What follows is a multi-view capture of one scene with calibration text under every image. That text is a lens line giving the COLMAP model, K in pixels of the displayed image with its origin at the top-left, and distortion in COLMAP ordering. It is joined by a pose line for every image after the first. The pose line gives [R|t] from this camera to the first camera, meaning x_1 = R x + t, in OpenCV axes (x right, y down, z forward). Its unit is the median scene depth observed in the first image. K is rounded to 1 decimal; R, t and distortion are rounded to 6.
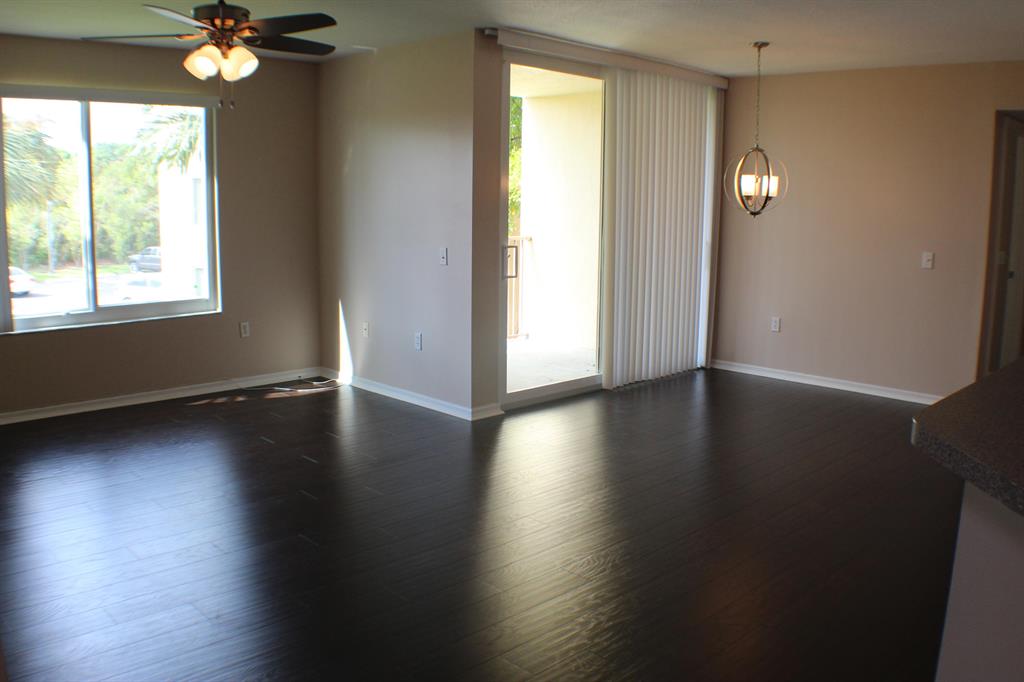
lens RADIAL K [[815.0, 0, 512.0], [0, 815.0, 341.0], [0, 0, 1]] dist [-0.187785, 0.049257]
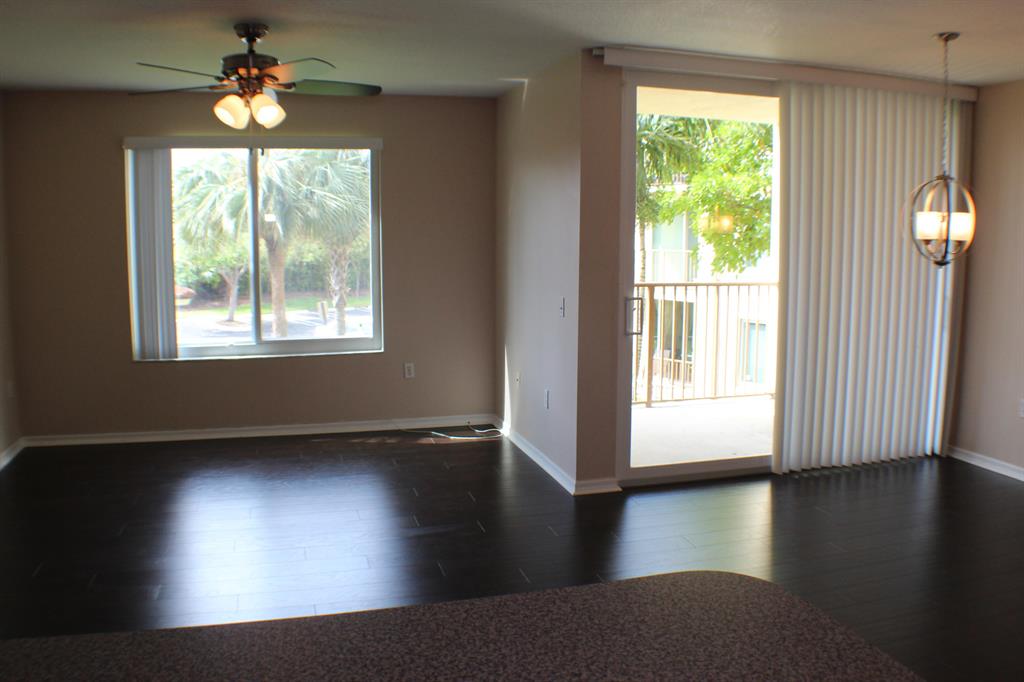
lens RADIAL K [[815.0, 0, 512.0], [0, 815.0, 341.0], [0, 0, 1]] dist [-0.187785, 0.049257]
pose [[0.884312, 0.051824, -0.464012, 0.262448], [-0.071112, 0.997176, -0.024153, -0.038219], [0.461450, 0.054355, 0.885500, 0.170107]]
